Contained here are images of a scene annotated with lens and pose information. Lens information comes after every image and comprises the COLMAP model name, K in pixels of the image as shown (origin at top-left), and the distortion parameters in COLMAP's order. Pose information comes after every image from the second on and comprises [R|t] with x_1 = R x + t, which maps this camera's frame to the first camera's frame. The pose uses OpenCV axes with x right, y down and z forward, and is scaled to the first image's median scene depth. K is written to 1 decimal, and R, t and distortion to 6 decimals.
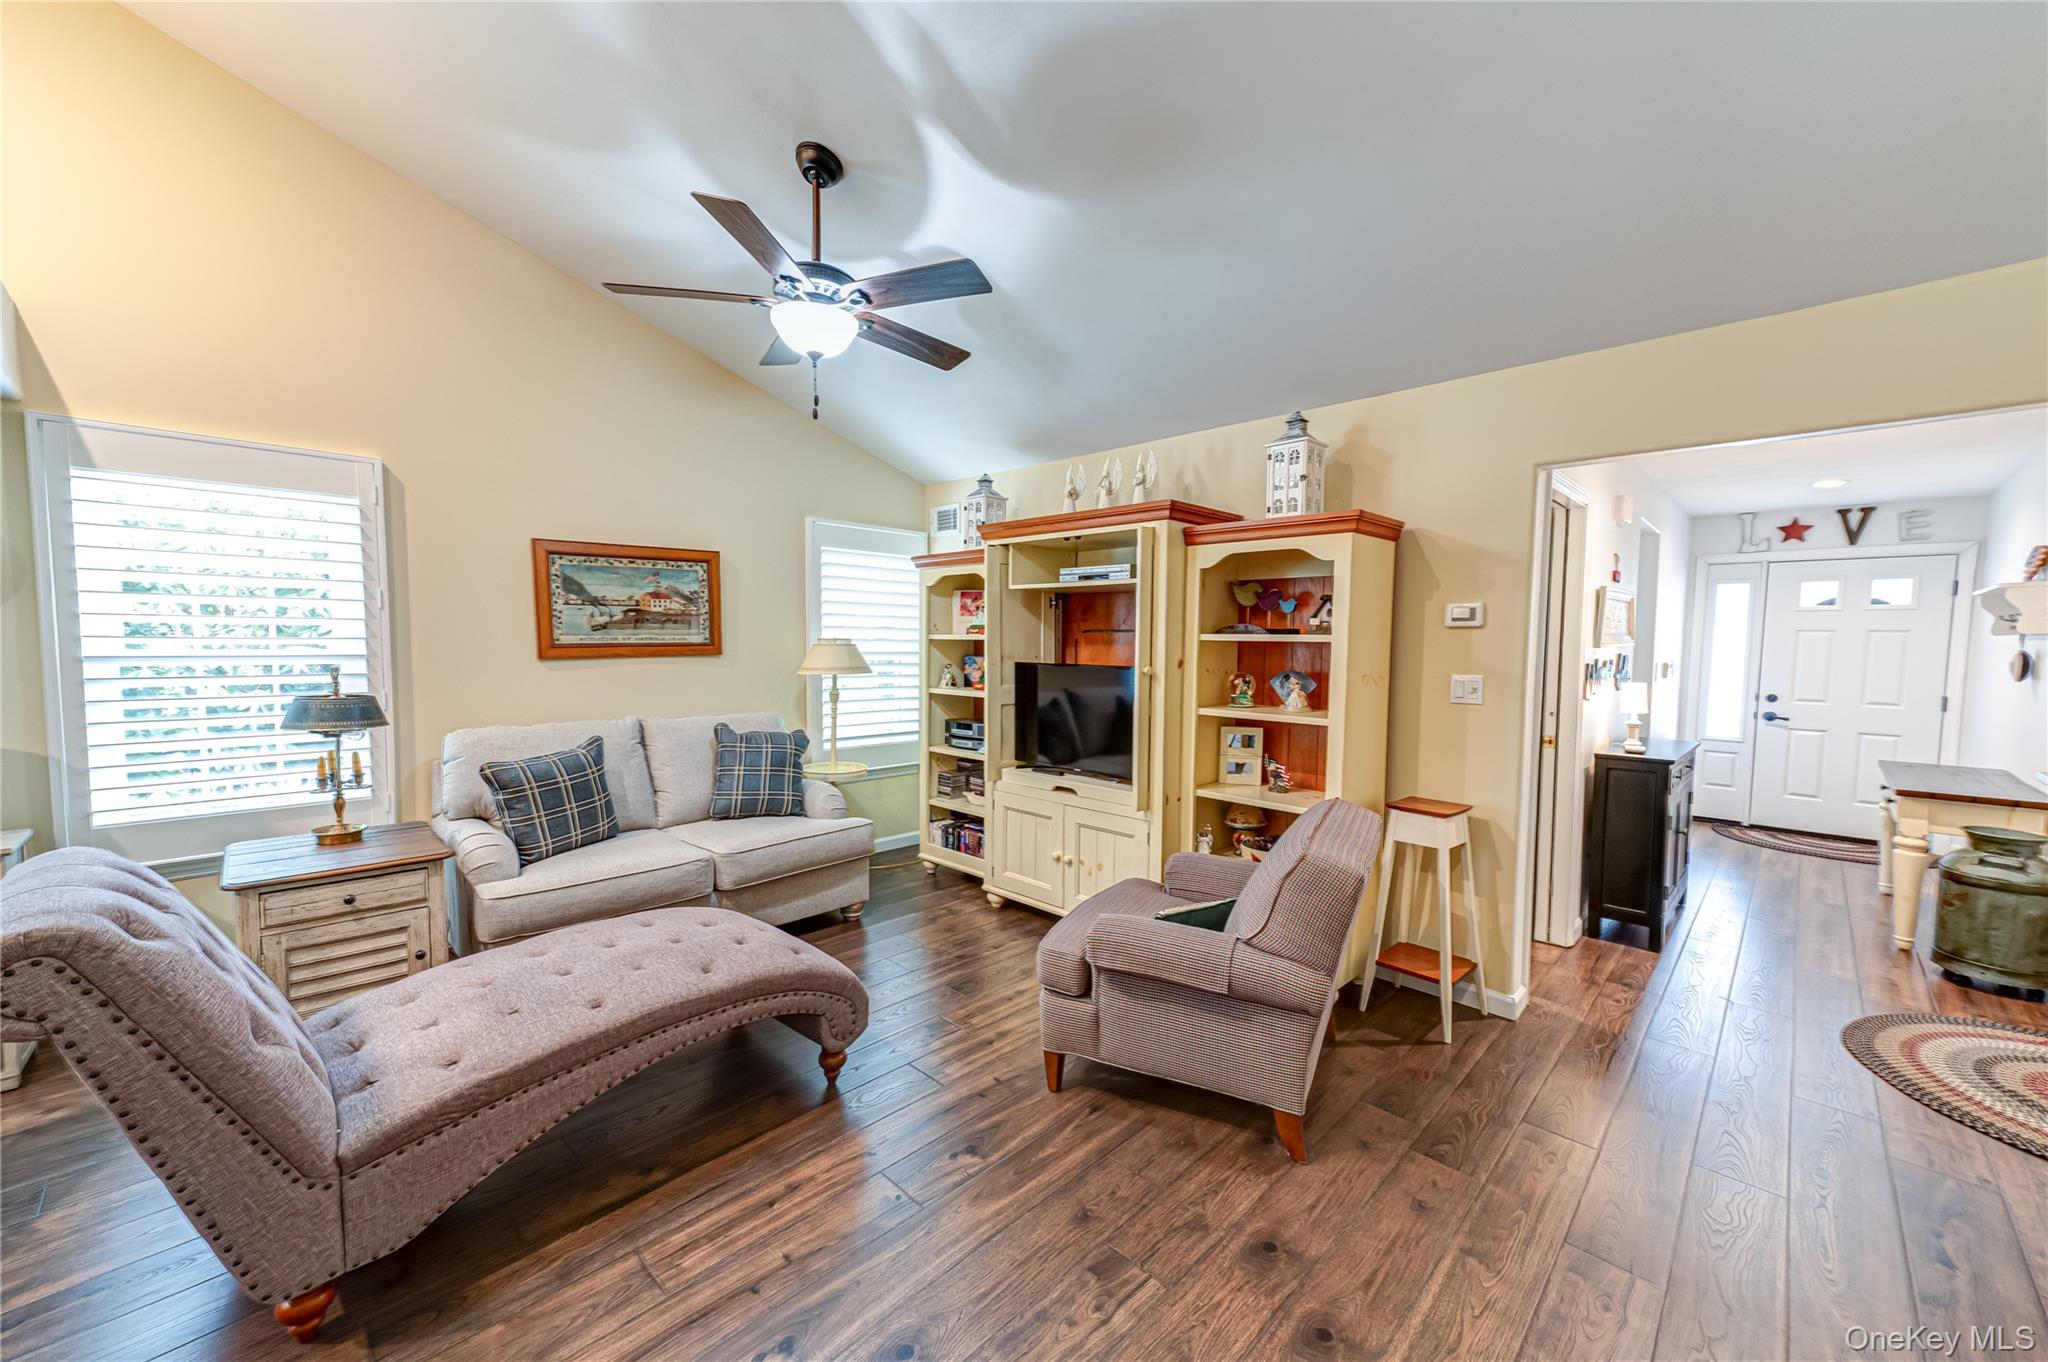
lens RADIAL K [[789.3, 0, 1027.2], [0, 789.3, 688.6], [0, 0, 1]] dist [0.017503, -0.000296]
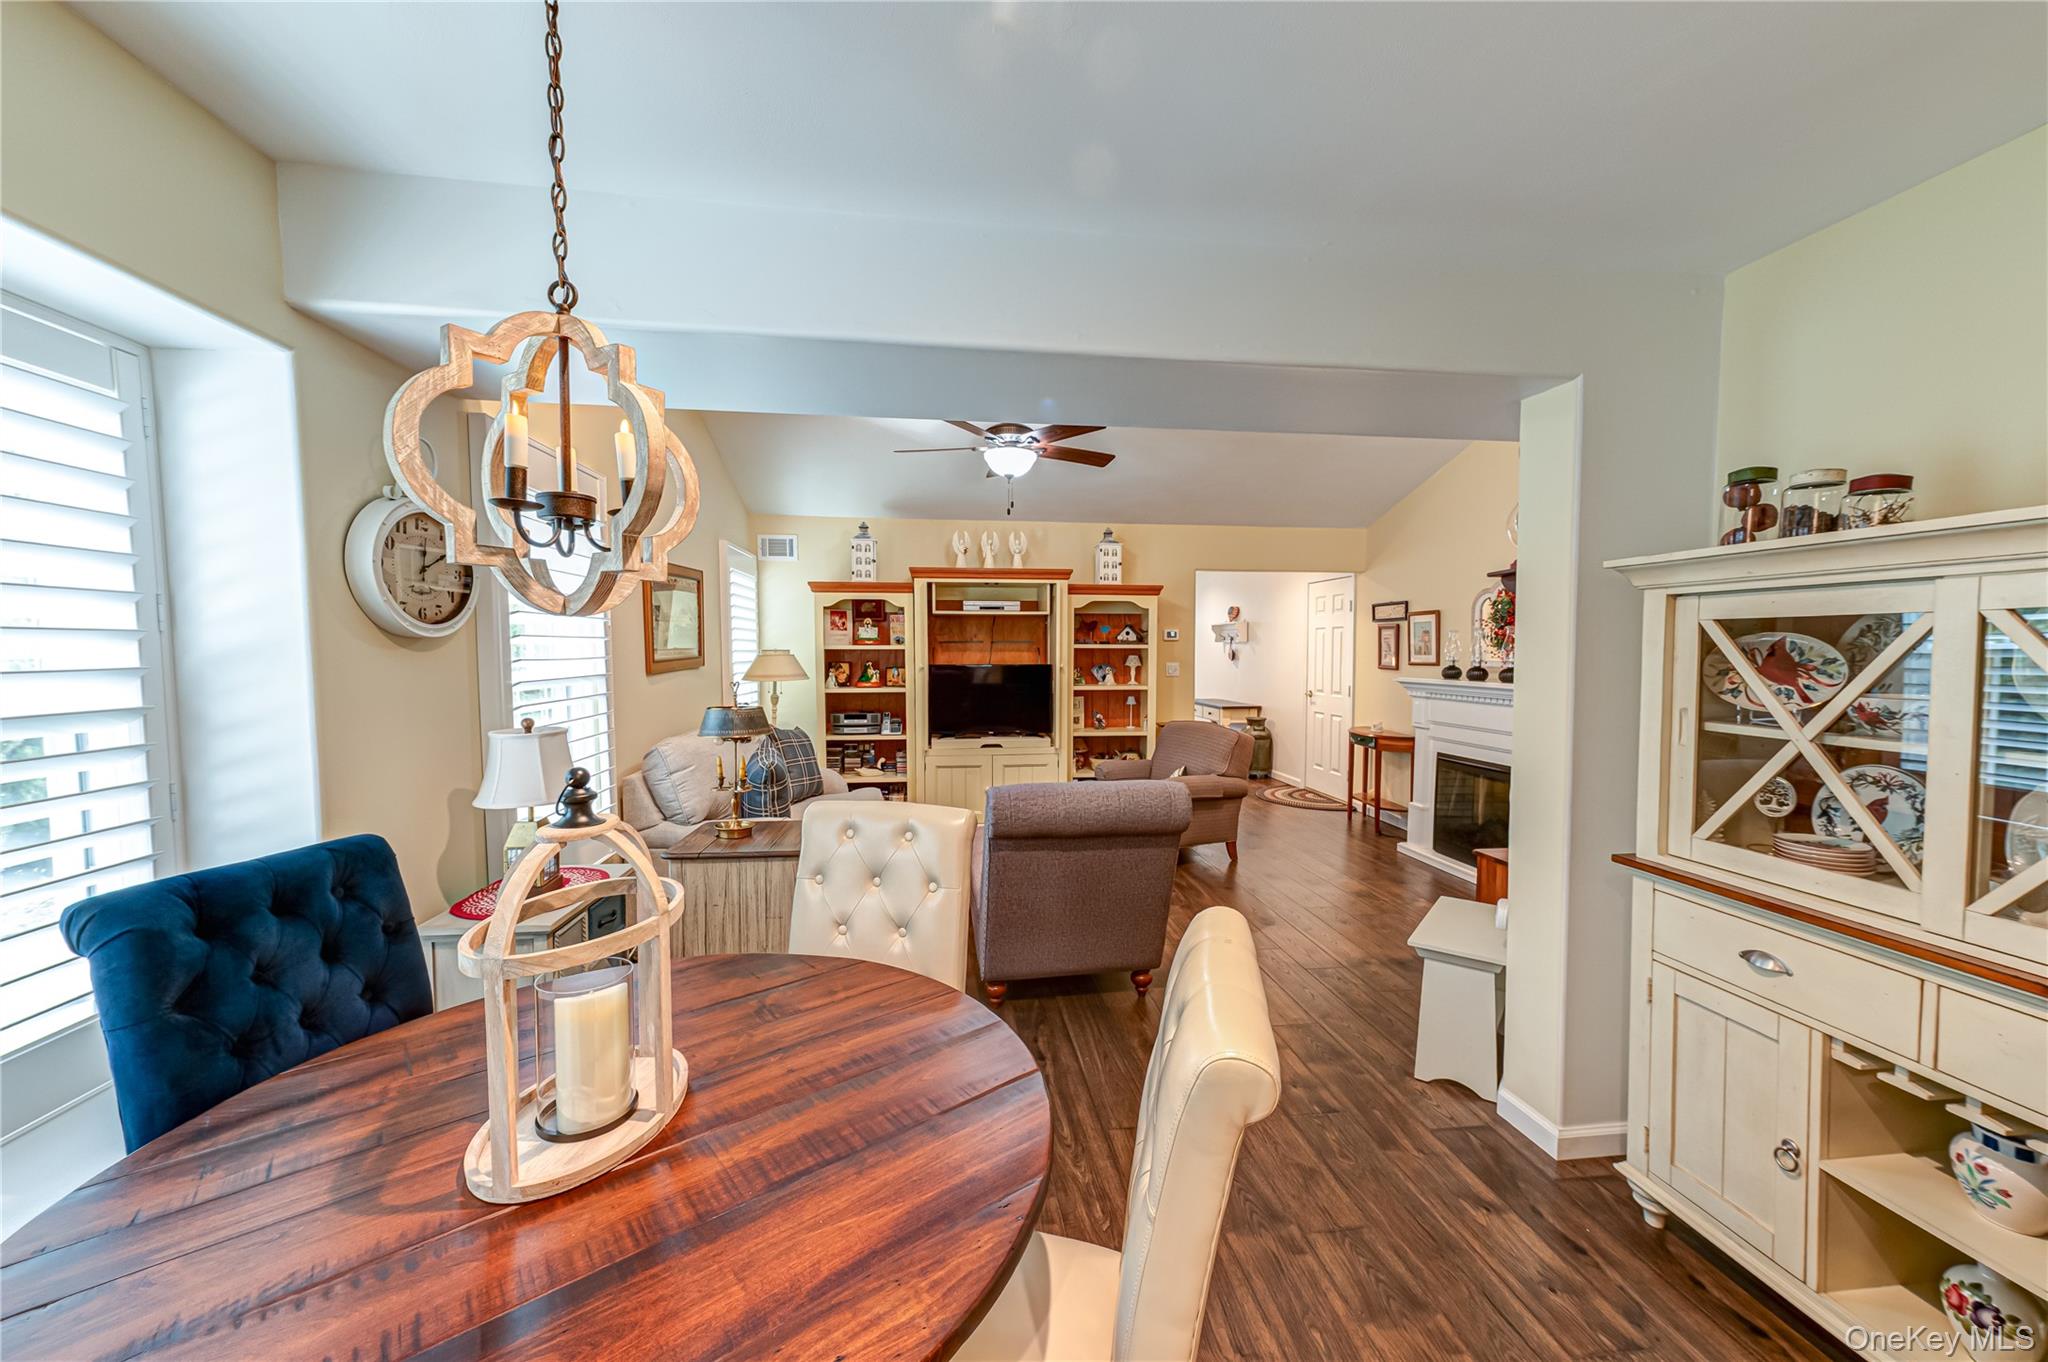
lens RADIAL K [[789.3, 0, 1027.2], [0, 789.3, 688.6], [0, 0, 1]] dist [0.017503, -0.000296]
pose [[0.620400, -0.052334, 0.782537, -1.035809], [0.056267, 0.998170, 0.022146, -0.013003], [-0.782264, 0.030292, 0.622210, -0.016475]]
